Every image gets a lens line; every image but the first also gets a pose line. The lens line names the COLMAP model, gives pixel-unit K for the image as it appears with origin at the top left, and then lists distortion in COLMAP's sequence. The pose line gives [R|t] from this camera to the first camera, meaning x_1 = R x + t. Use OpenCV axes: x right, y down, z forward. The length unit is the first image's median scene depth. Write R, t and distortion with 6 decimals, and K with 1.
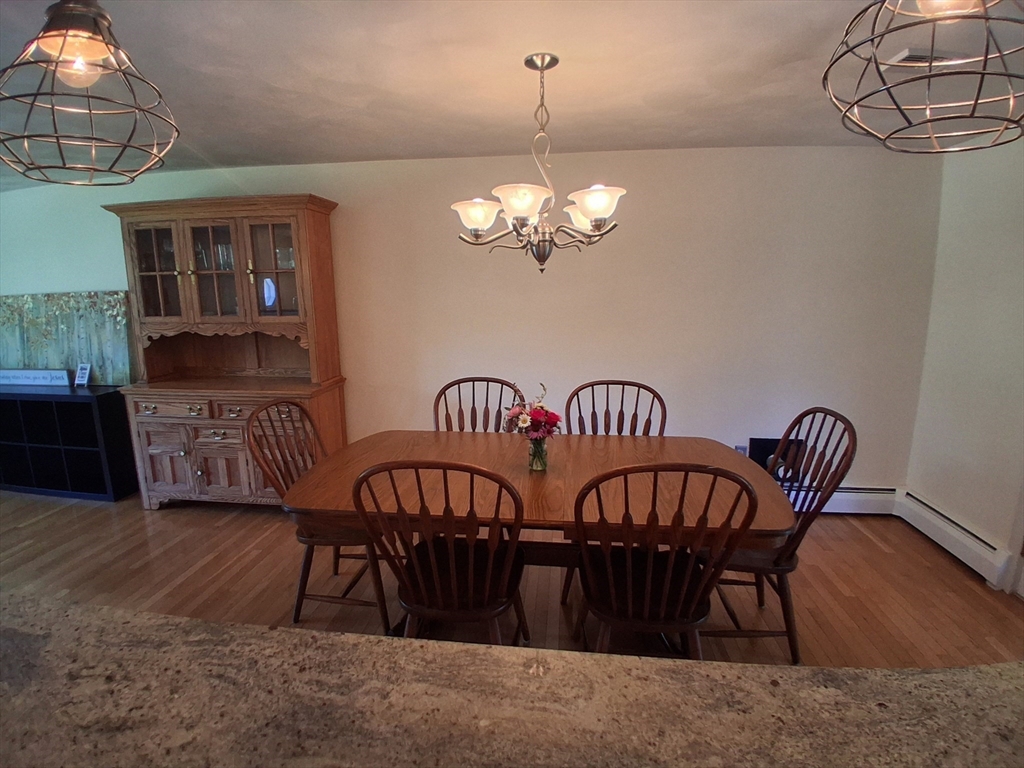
lens RADIAL K [[508.9, 0, 505.8], [0, 508.9, 387.8], [0, 0, 1]] dist [0.001397, -0.043656]
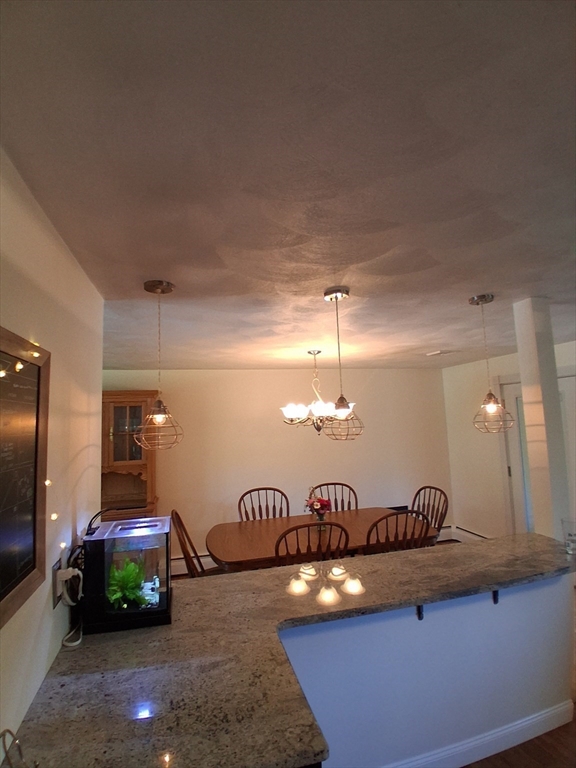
lens RADIAL K [[381.7, 0, 288.0], [0, 381.7, 384.0], [0, 0, 1]] dist [0.001397, -0.043656]
pose [[0.933982, 0.002970, 0.357307, -0.530727], [0.096688, 0.960560, -0.260724, -0.014537], [-0.343989, 0.278059, 0.896858, -0.425770]]
